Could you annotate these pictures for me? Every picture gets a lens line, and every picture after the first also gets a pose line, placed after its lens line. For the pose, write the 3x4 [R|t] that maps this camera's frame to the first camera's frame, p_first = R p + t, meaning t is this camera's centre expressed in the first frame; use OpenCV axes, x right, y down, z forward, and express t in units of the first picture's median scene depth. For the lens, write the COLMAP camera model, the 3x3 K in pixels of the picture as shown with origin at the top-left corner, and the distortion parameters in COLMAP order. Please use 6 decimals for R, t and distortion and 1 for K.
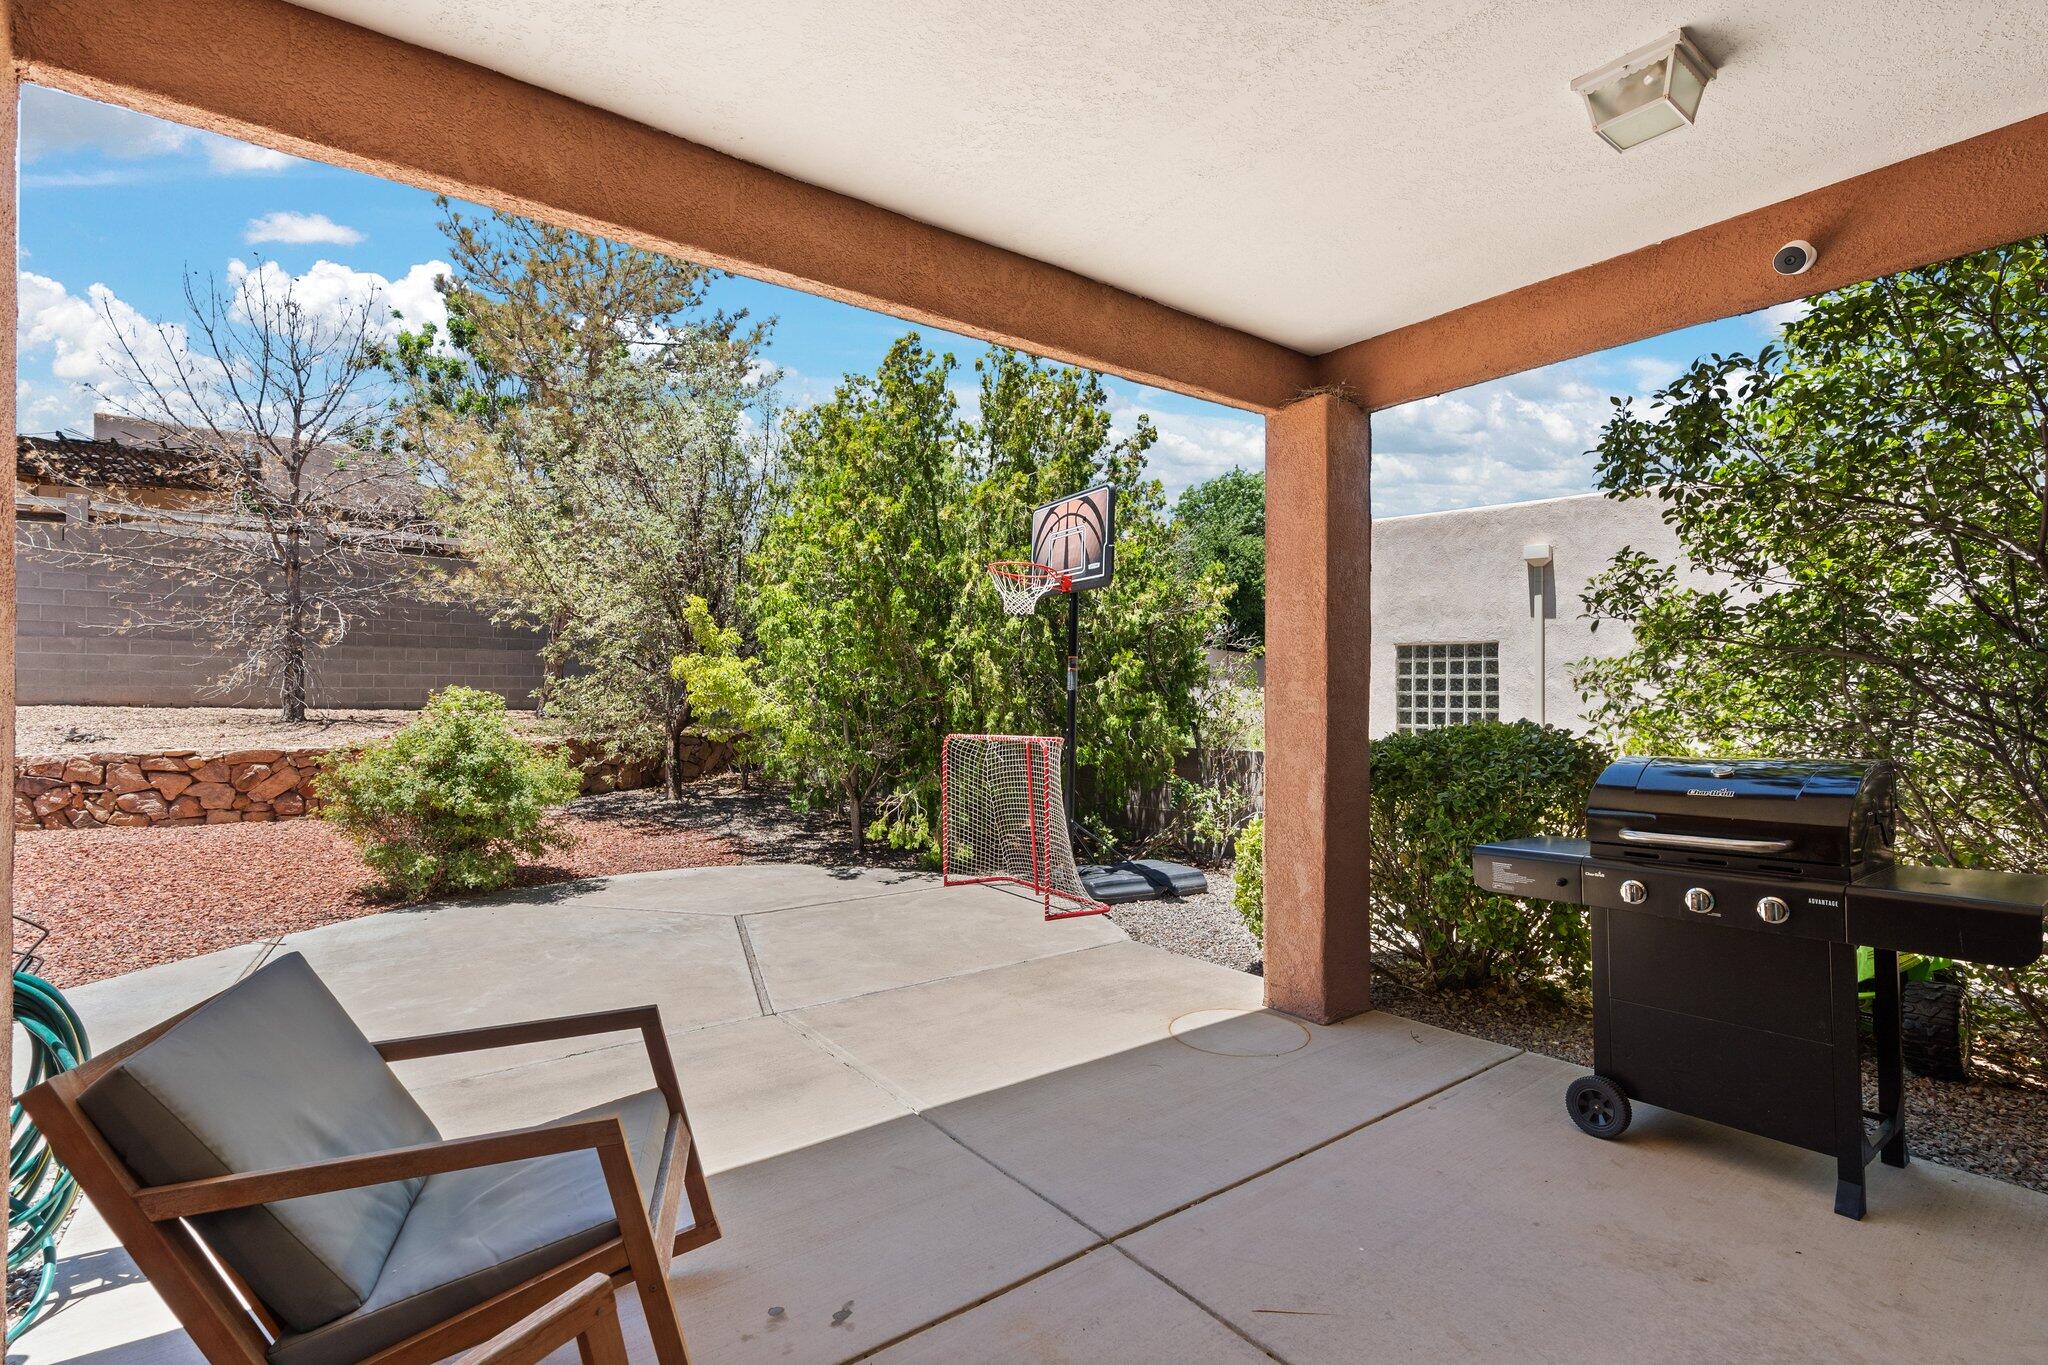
lens RADIAL K [[941.2, 0, 1026.7], [0, 941.2, 678.1], [0, 0, 1]] dist [-0.008327, 0.001998]
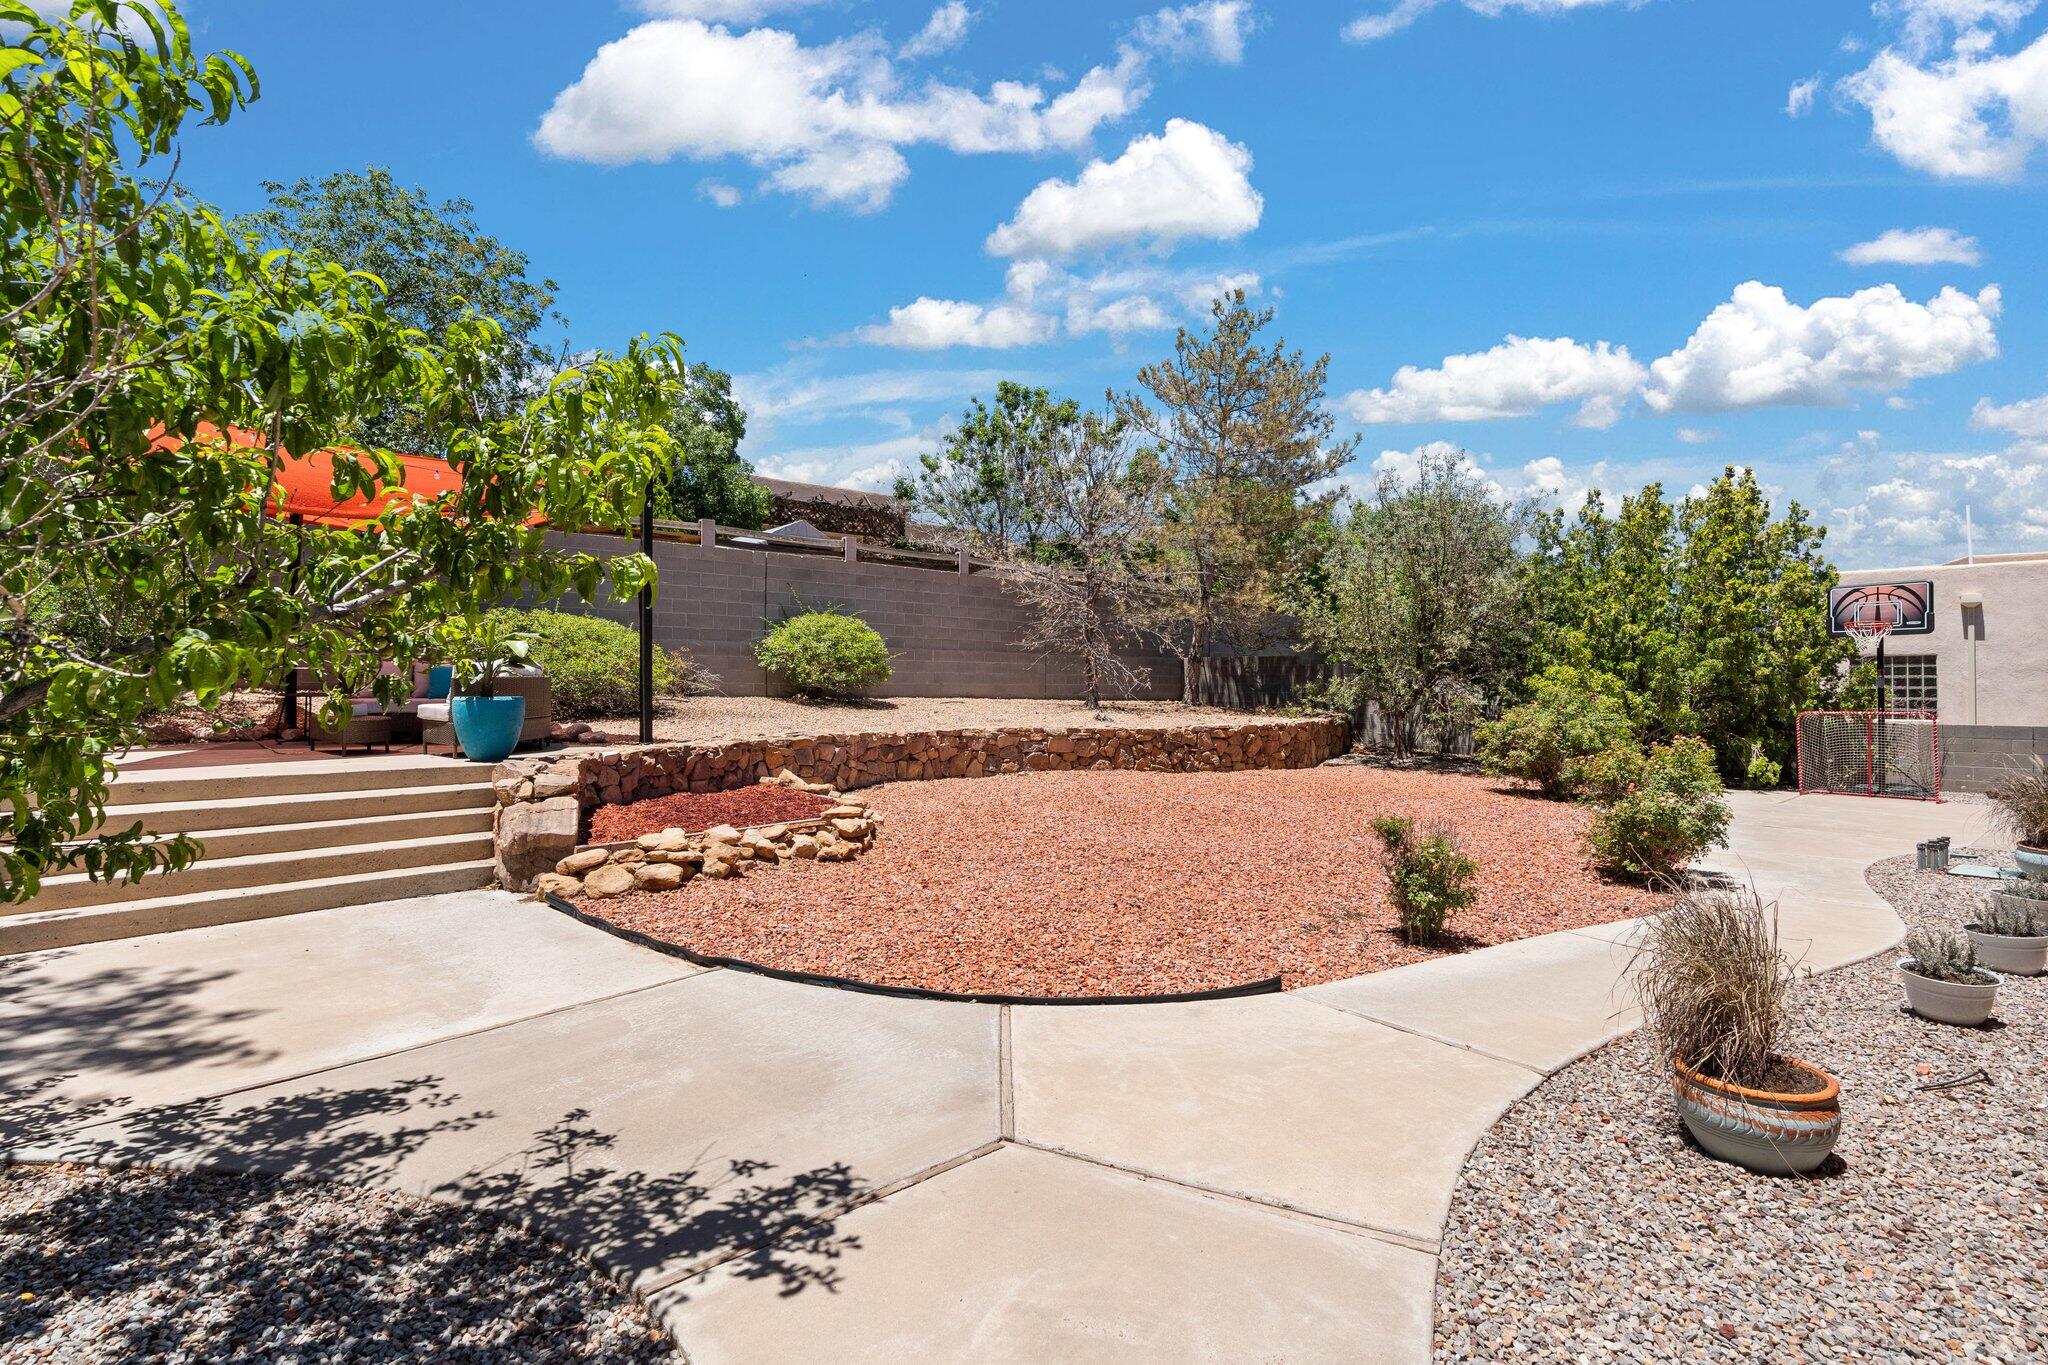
lens RADIAL K [[941.2, 0, 1026.7], [0, 941.2, 678.1], [0, 0, 1]] dist [-0.008327, 0.001998]
pose [[0.999475, -0.001405, 0.032379, -1.062284], [0.001171, 0.999973, 0.007250, -0.013040], [-0.032388, -0.007209, 0.999449, -0.502334]]
